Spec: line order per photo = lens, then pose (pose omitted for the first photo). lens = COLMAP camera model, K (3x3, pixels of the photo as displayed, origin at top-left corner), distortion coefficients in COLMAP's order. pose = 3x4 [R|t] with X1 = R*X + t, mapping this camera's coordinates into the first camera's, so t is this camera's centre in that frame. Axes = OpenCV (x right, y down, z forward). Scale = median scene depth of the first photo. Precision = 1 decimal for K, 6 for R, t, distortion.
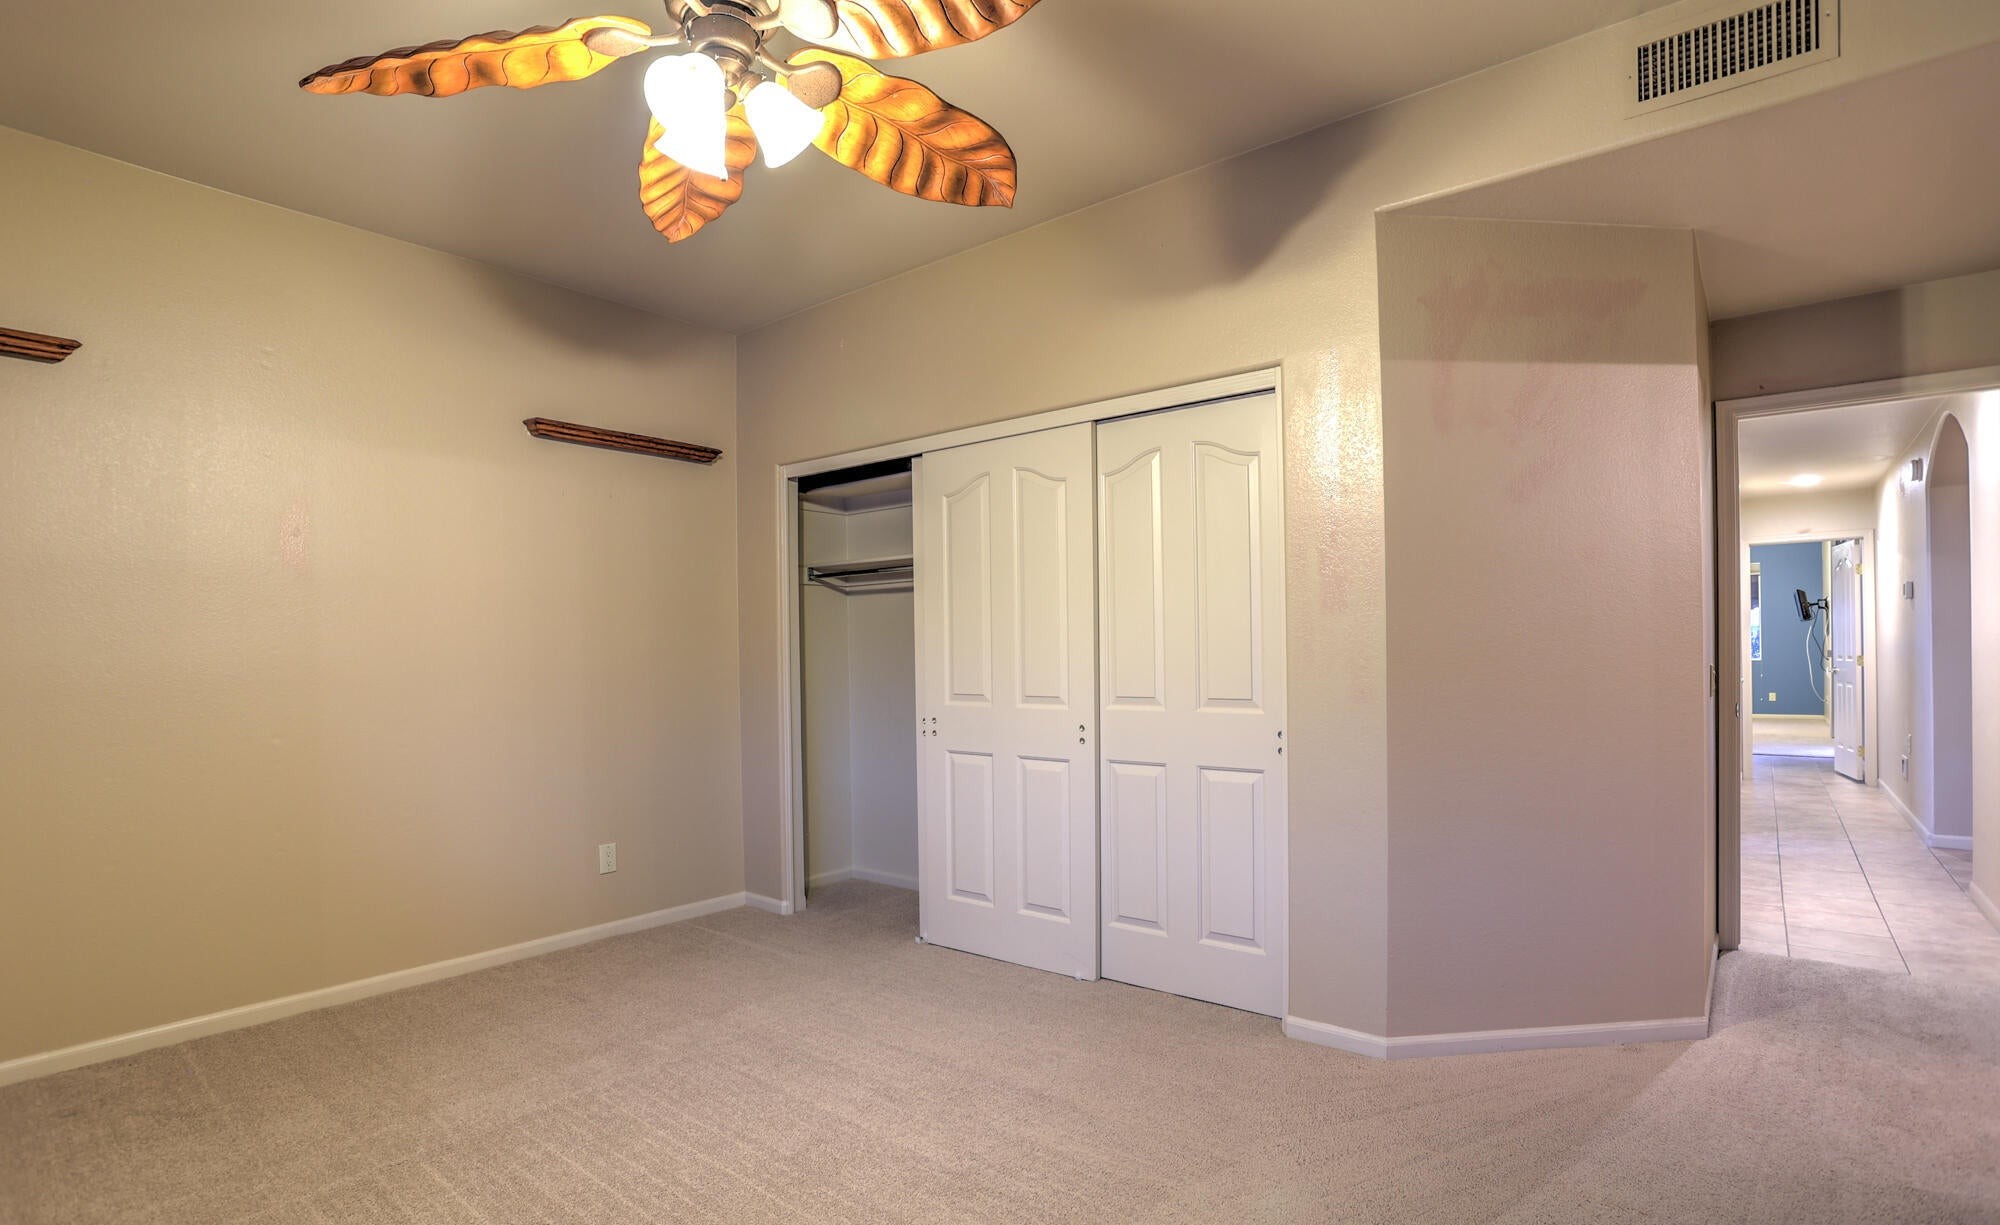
lens RADIAL K [[979.5, 0, 990.4], [0, 979.5, 650.4], [0, 0, 1]] dist [-0.074379, 0.033741]
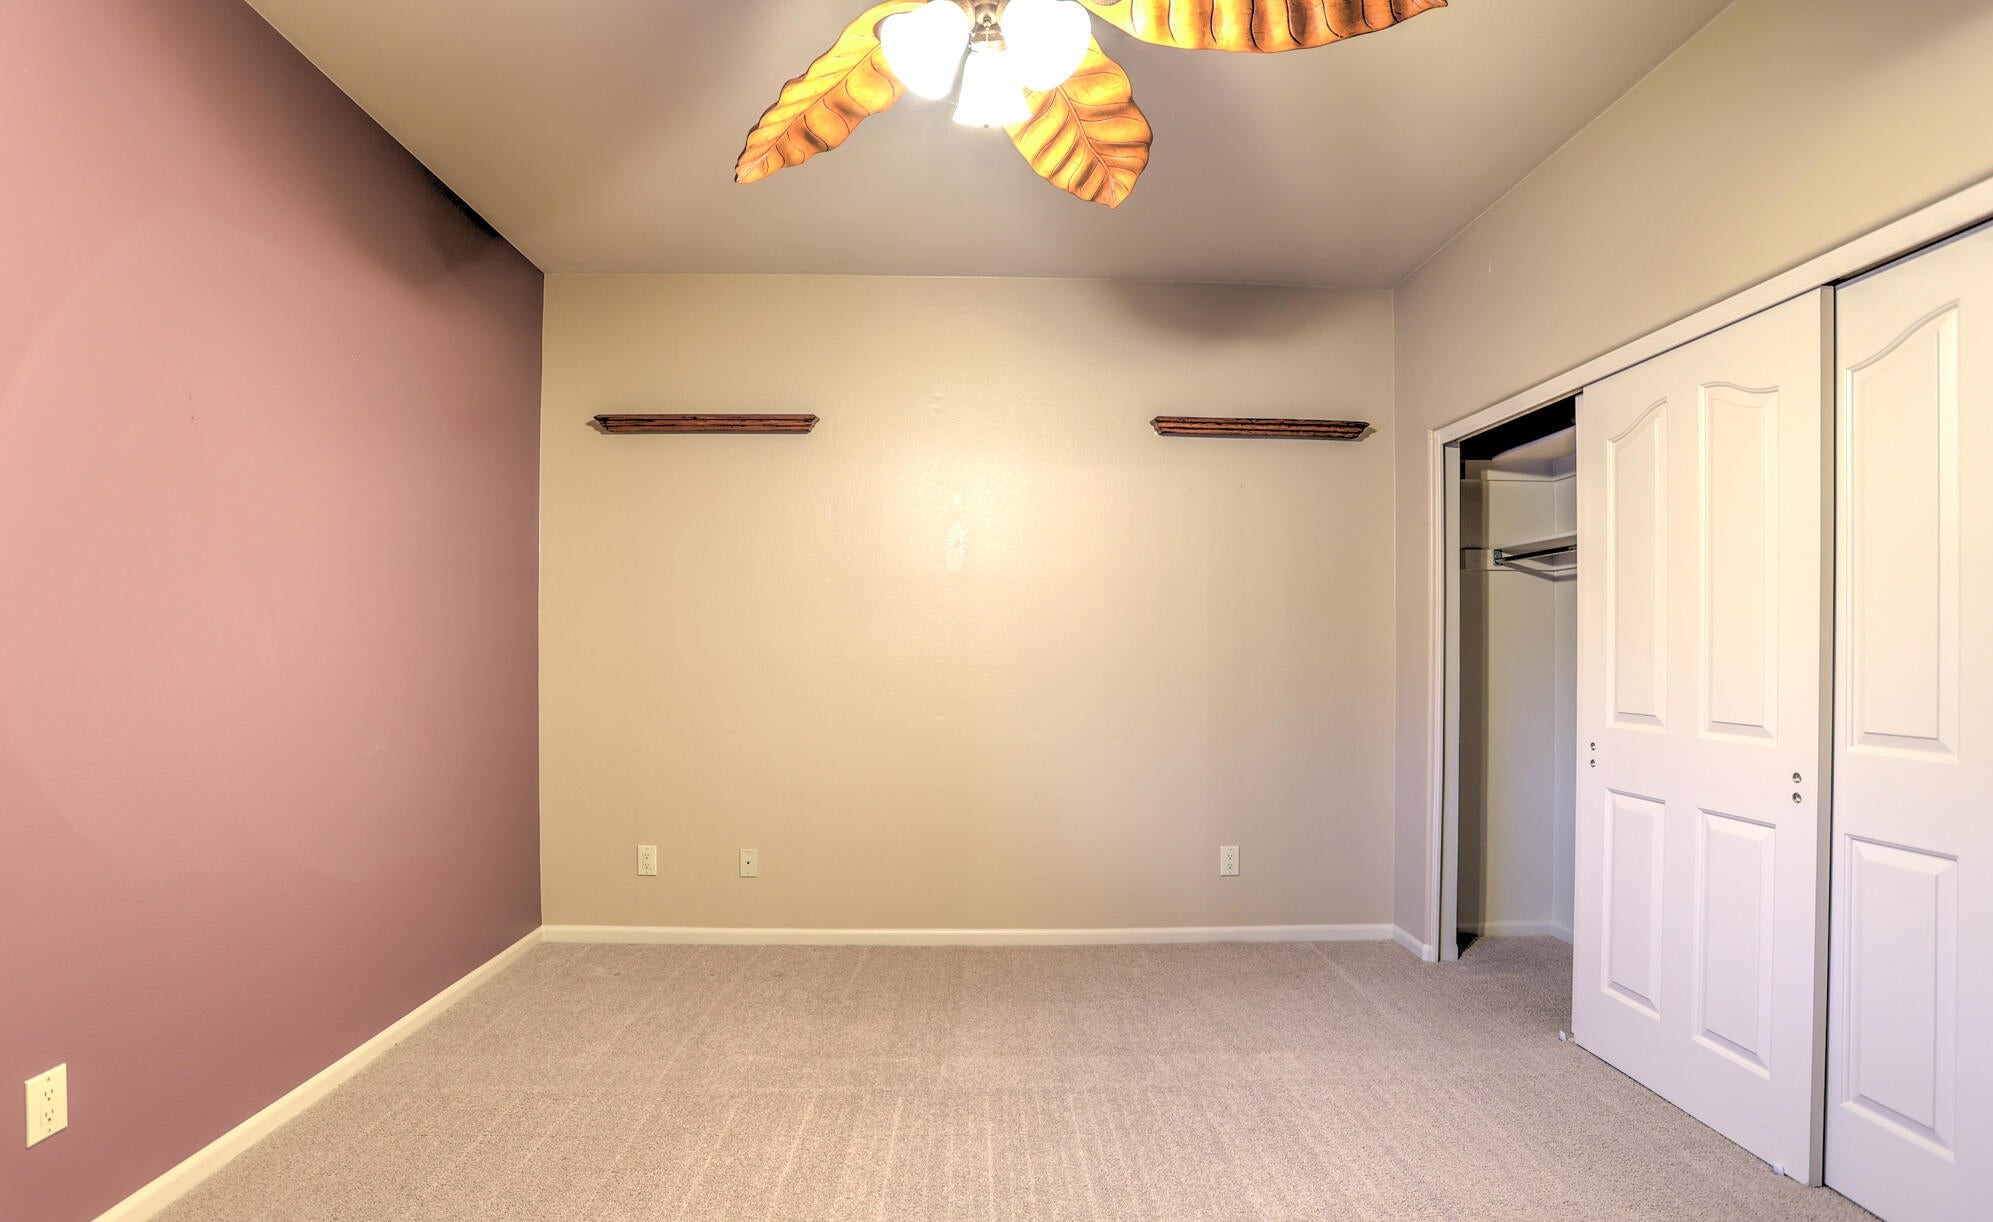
lens RADIAL K [[978.3, 0, 995.3], [0, 978.3, 652.6], [0, 0, 1]] dist [-0.083283, 0.036594]
pose [[0.655609, 0.016767, -0.754914, 0.200421], [-0.012188, 0.999858, 0.011622, -0.002298], [0.755002, 0.001582, 0.655721, 0.201290]]
